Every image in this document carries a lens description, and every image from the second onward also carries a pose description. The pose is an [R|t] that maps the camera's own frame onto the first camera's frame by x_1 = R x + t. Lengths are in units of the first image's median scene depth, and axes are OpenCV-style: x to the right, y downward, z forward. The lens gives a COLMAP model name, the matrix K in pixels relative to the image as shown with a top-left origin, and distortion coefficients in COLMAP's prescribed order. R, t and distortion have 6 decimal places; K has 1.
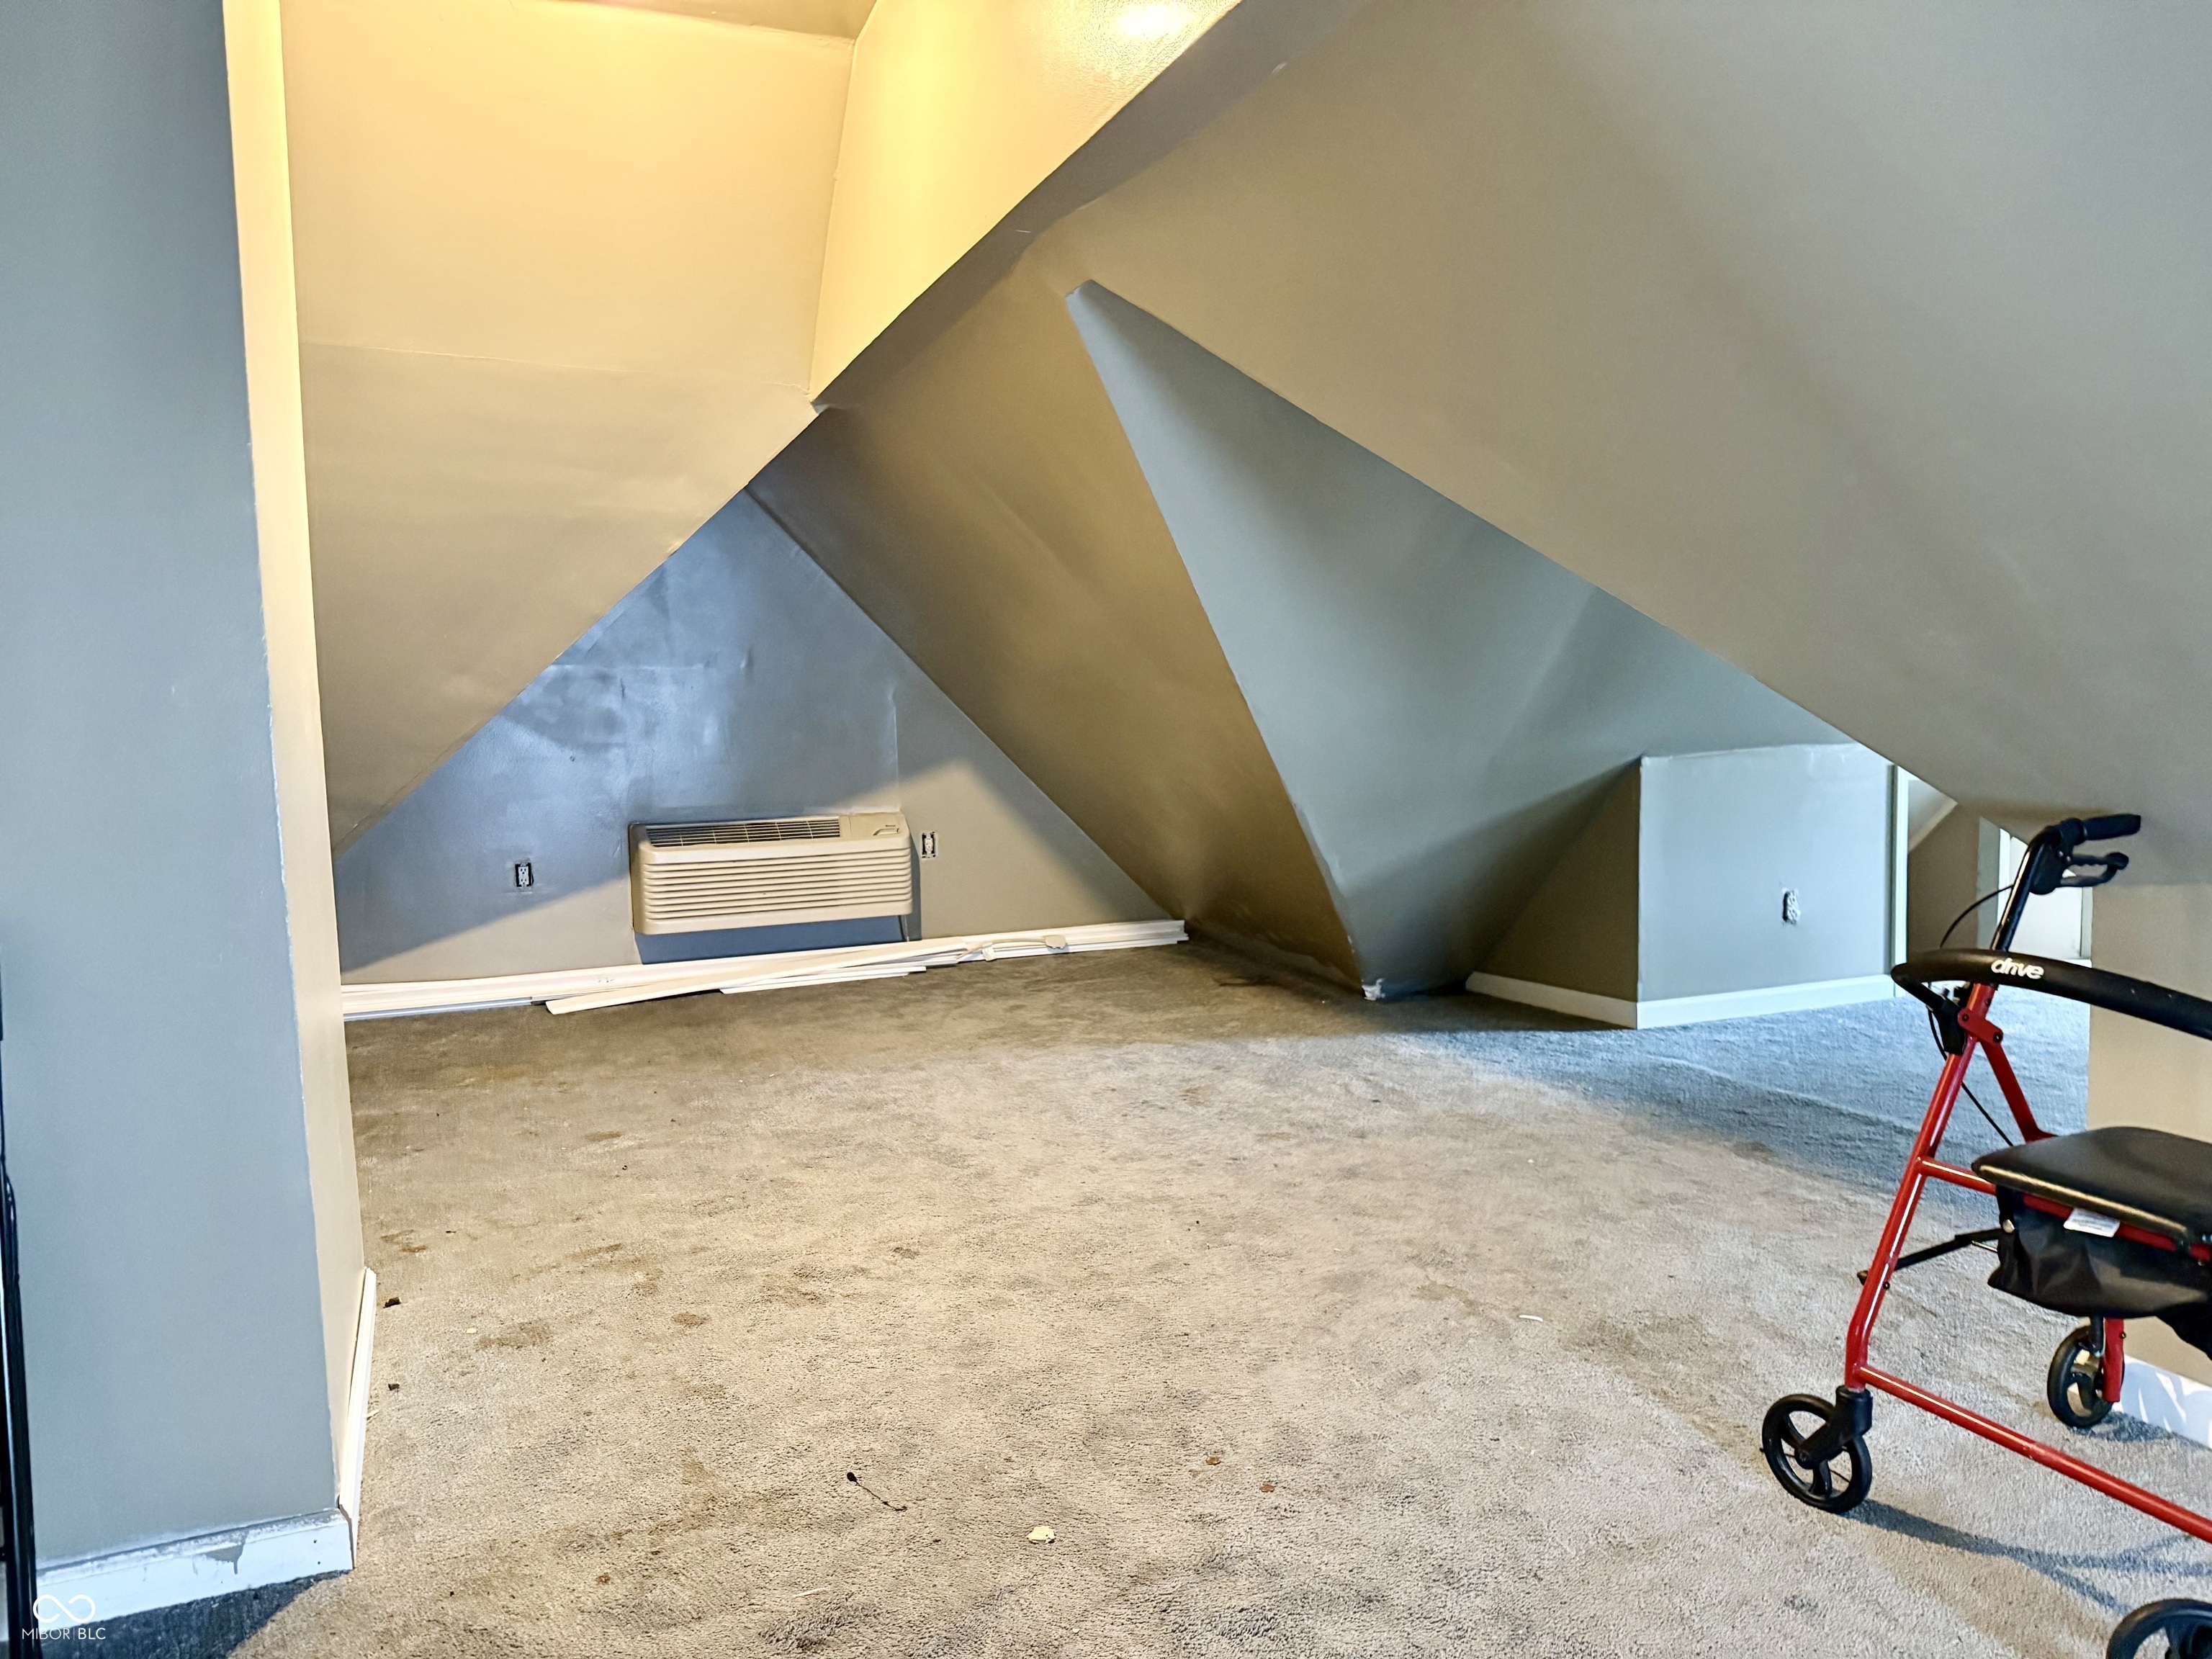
lens RADIAL K [[1571.4, 0, 1106.0], [0, 1571.4, 829.5], [0, 0, 1]] dist [-0.001509, -0.001049]
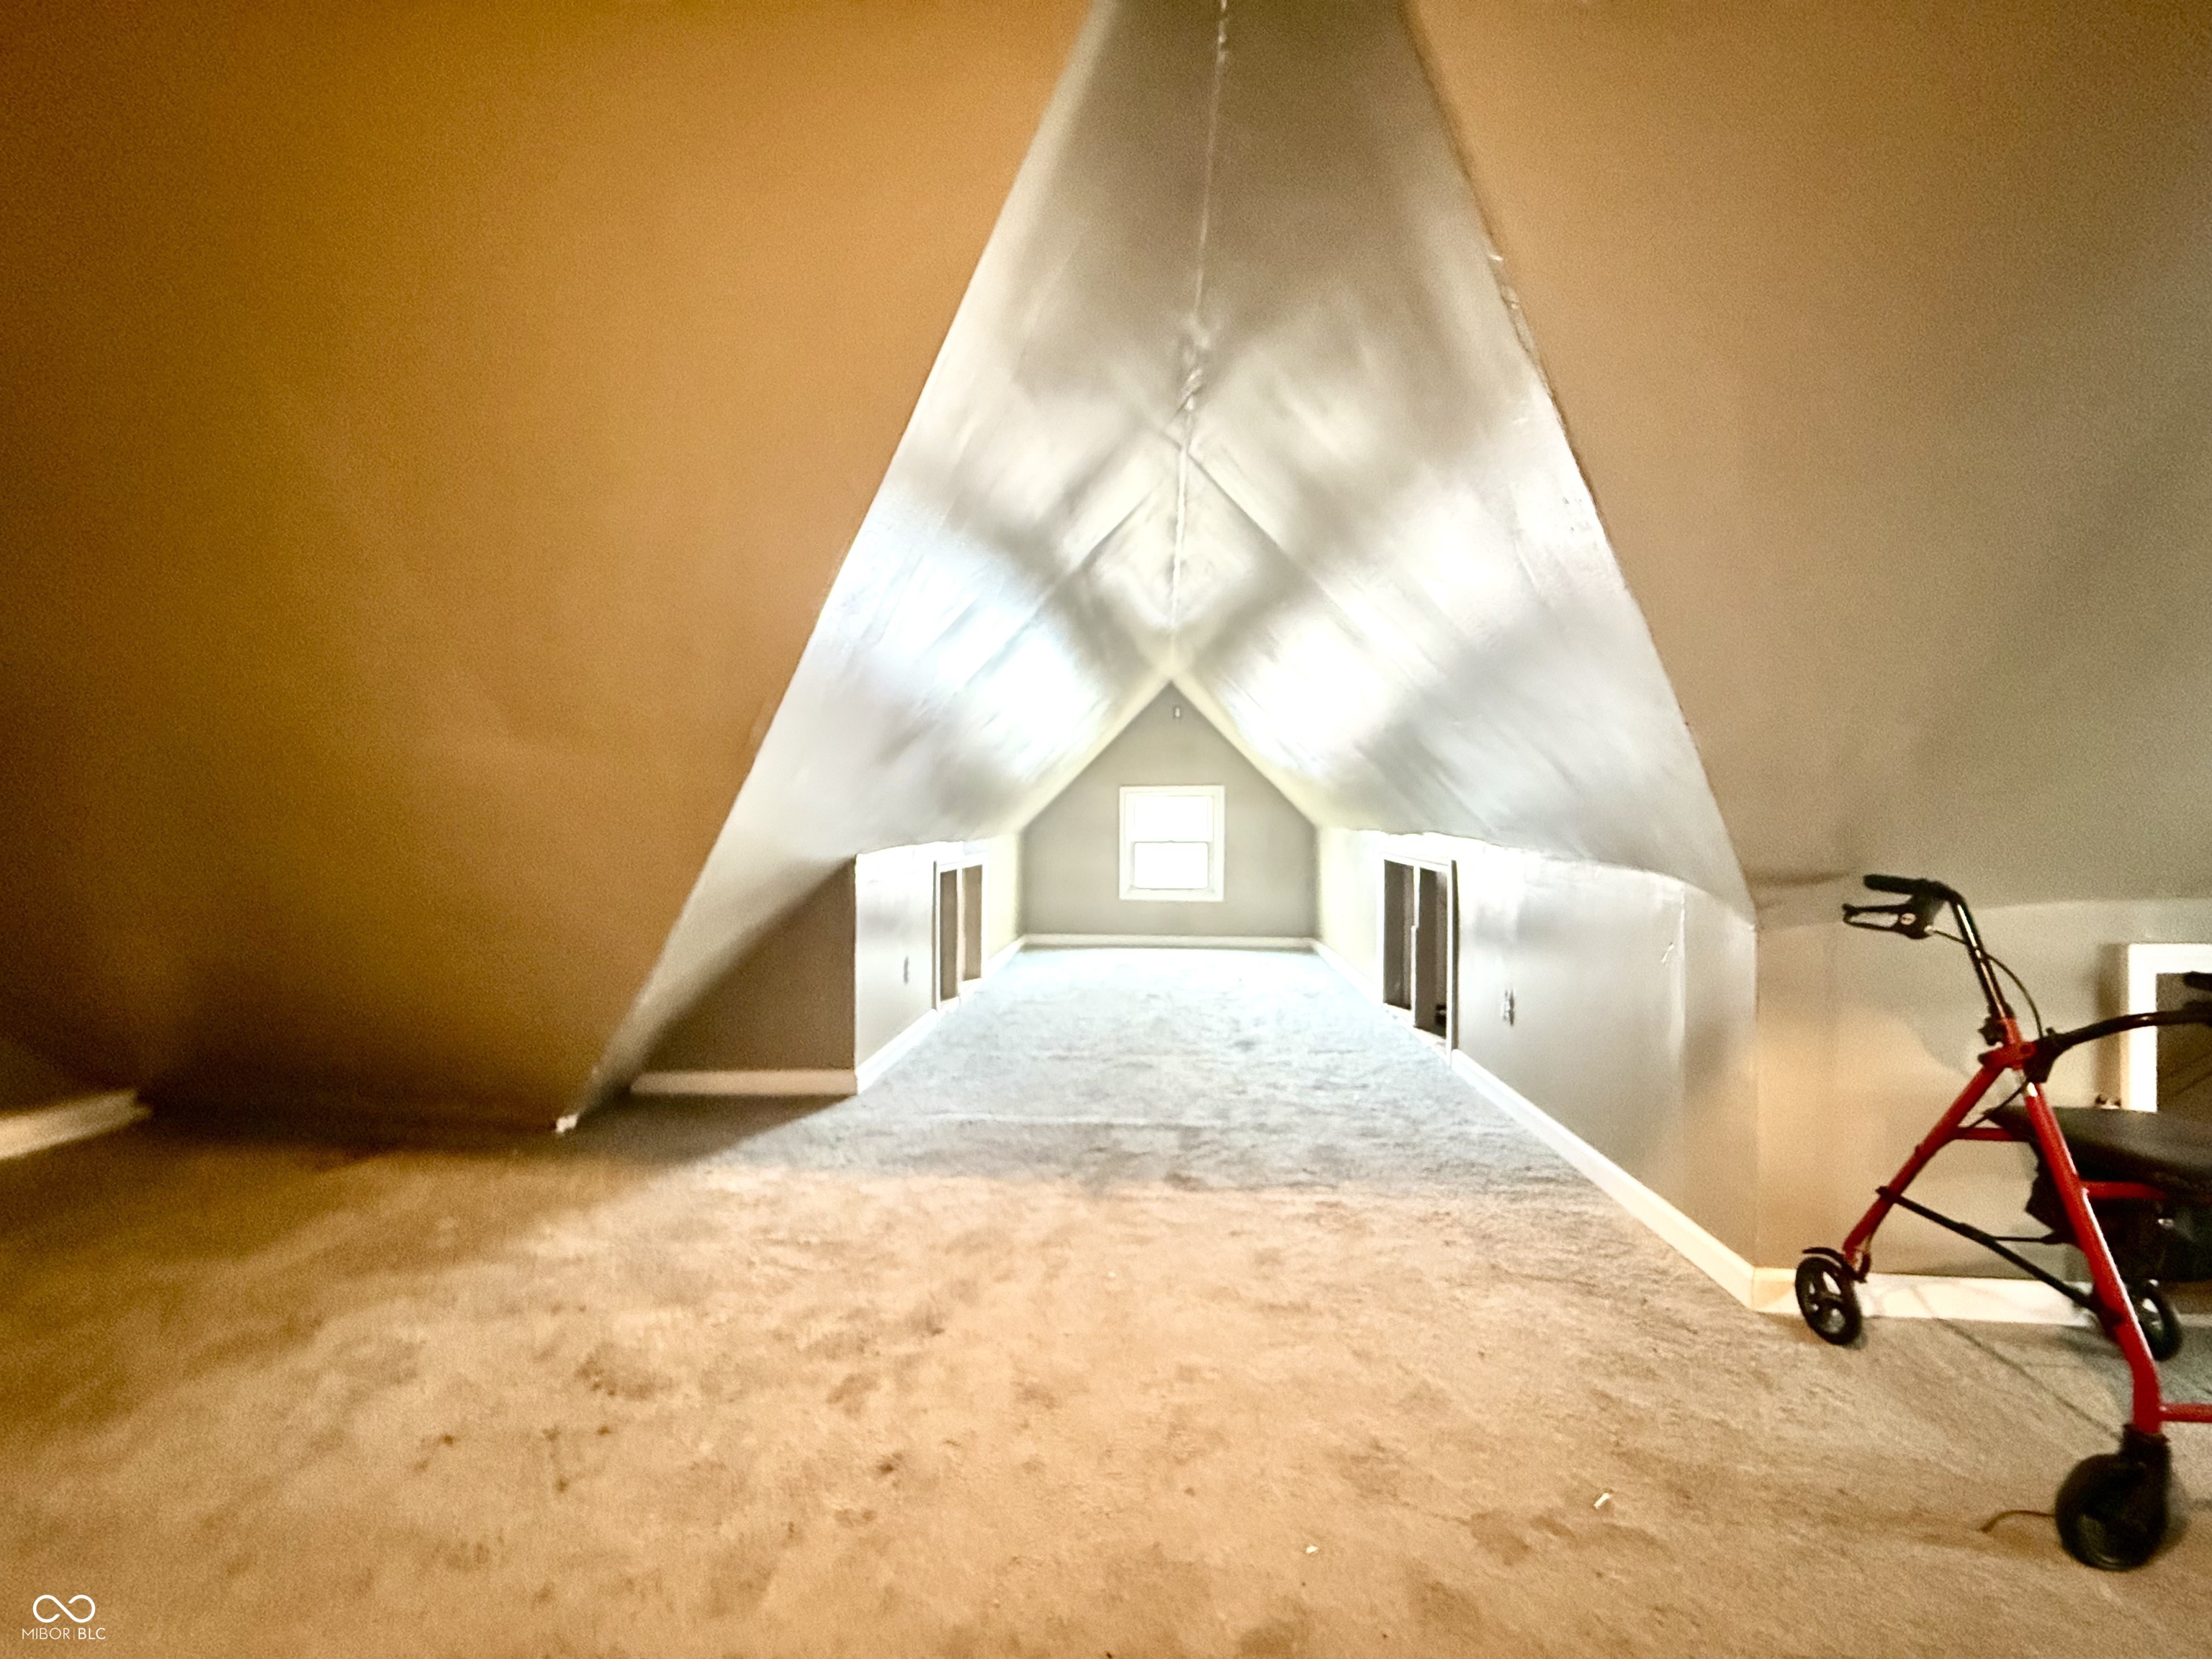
lens RADIAL K [[881.1, 0, 1106.0], [0, 881.1, 829.5], [0, 0, 1]] dist [0.000263, 0.000361]
pose [[0.456319, 0.010847, 0.889750, -0.186291], [0.058982, 0.997358, -0.042408, -0.031349], [-0.887859, 0.071831, 0.454473, 0.663678]]
